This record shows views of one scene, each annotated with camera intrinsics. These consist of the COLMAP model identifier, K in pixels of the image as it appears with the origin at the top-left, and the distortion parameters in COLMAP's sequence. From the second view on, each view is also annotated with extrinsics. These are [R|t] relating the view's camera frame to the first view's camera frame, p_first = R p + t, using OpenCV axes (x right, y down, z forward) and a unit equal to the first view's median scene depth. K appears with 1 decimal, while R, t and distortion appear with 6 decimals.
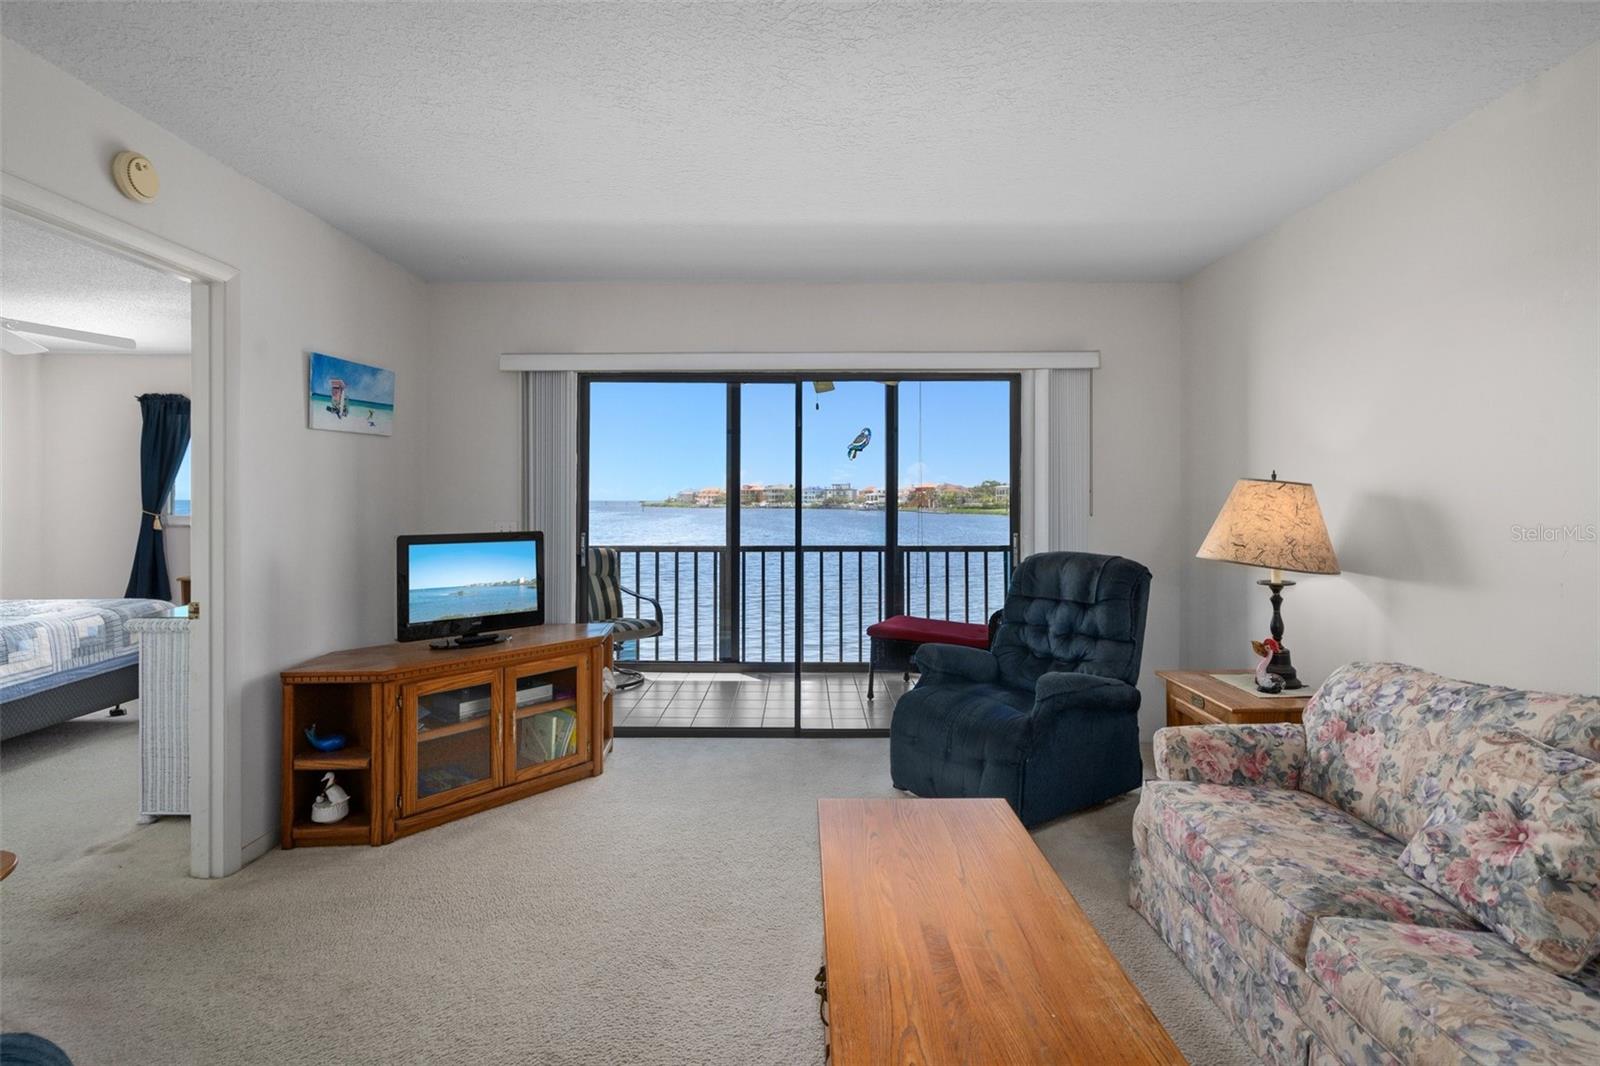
lens RADIAL K [[771.0, 0, 790.7], [0, 771.0, 499.0], [0, 0, 1]] dist [-0.000080, 0.001135]
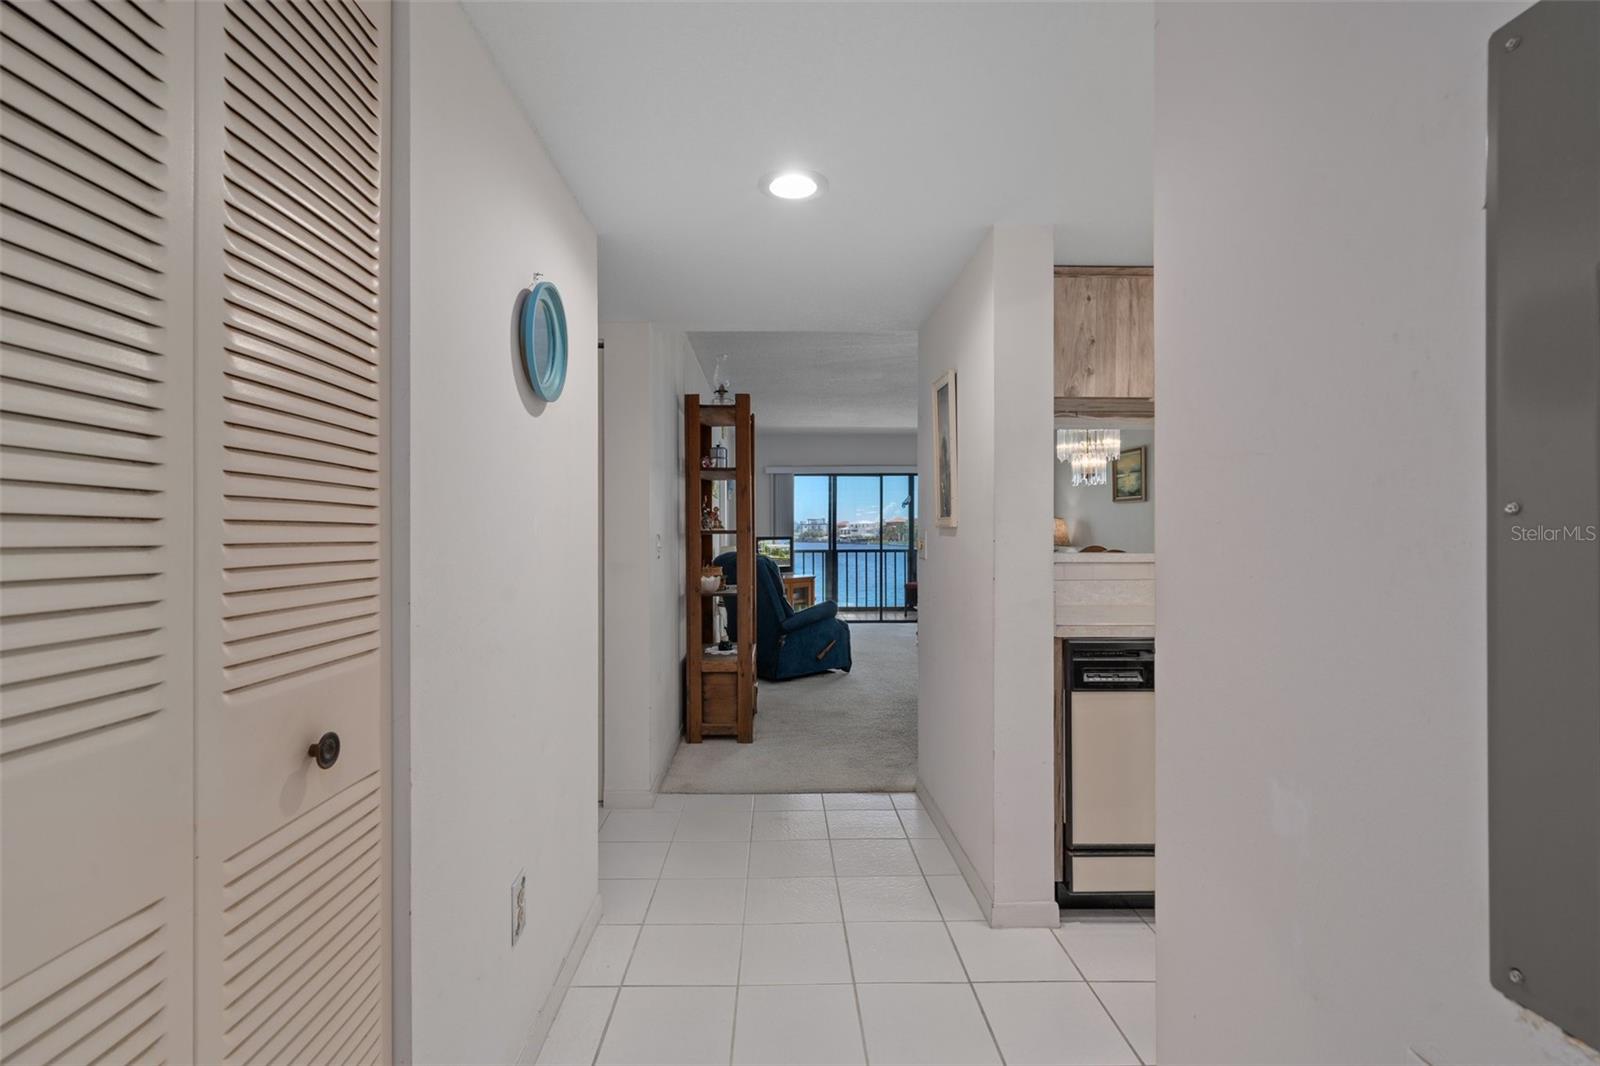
lens RADIAL K [[735.9, 0, 789.6], [0, 735.9, 524.7], [0, 0, 1]] dist [-0.003665, 0.000030]
pose [[0.999431, 0.000349, 0.033726, -0.465325], [0.000038, 0.999934, -0.011490, 0.035388], [-0.033728, 0.011484, 0.999365, -1.690595]]
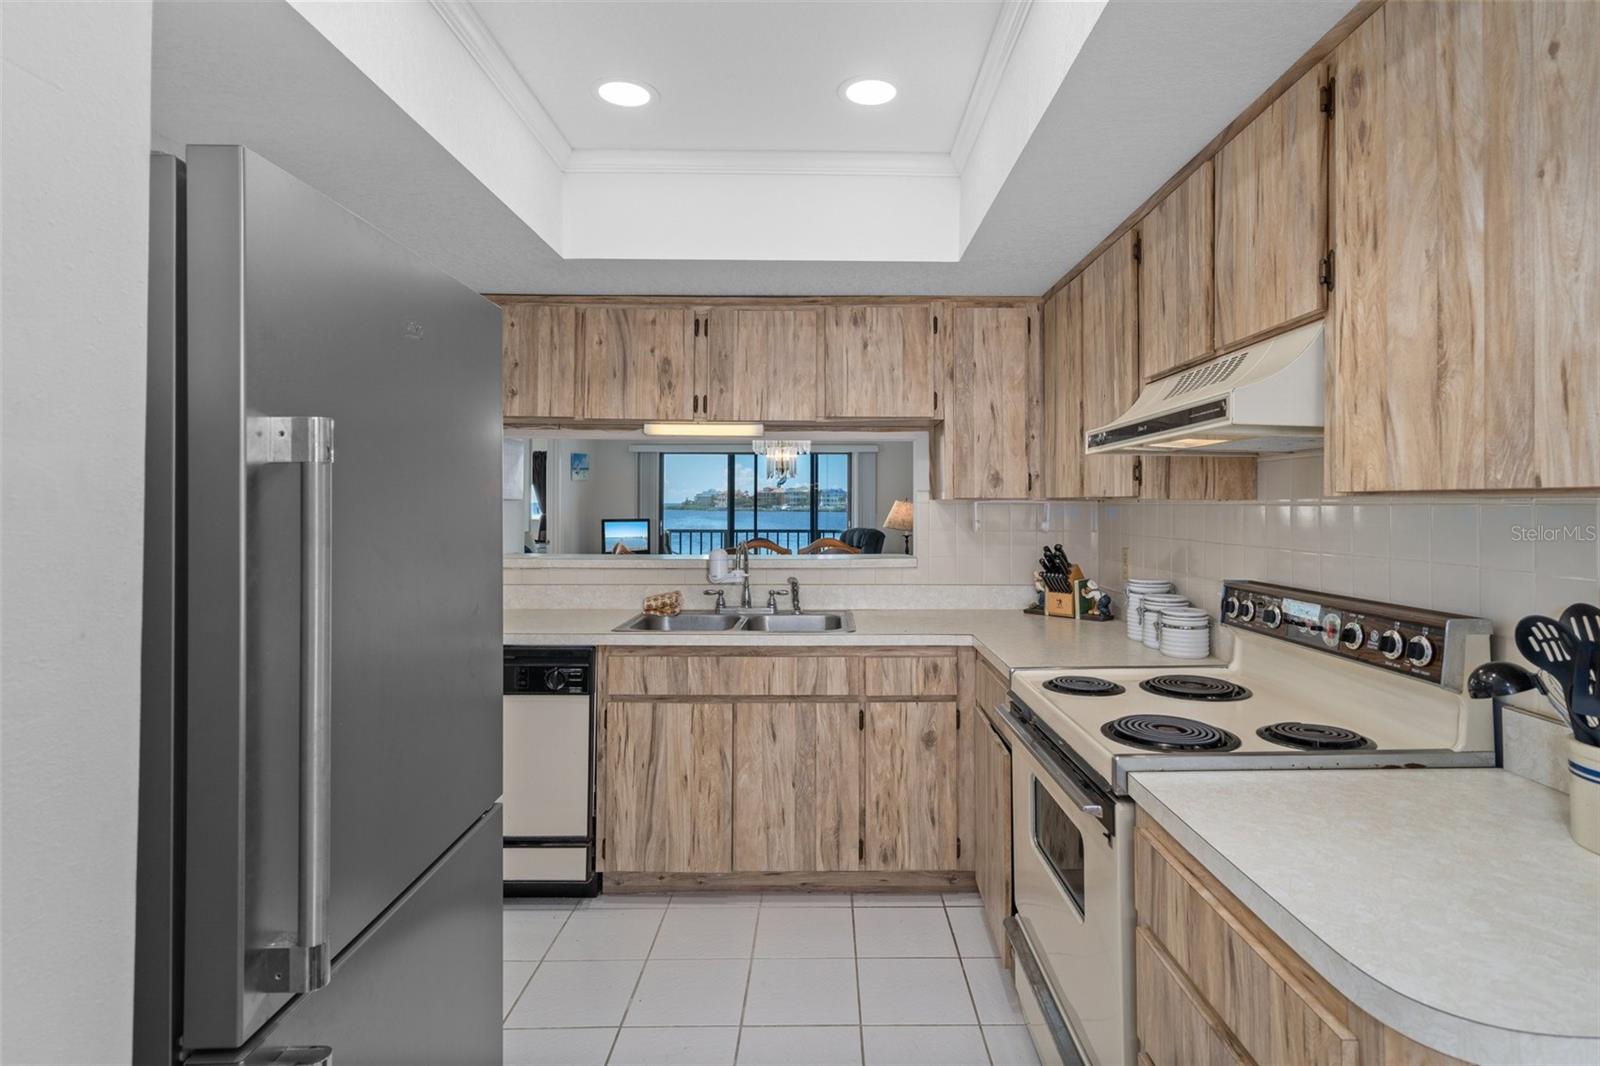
lens RADIAL K [[802.7, 0, 831.6], [0, 802.7, 489.5], [0, 0, 1]] dist [-0.003820, 0.001530]
pose [[0.999746, 0.003404, 0.022261, 0.243327], [-0.003062, 0.999877, -0.015413, -0.015330], [-0.022311, 0.015341, 0.999633, -1.843783]]
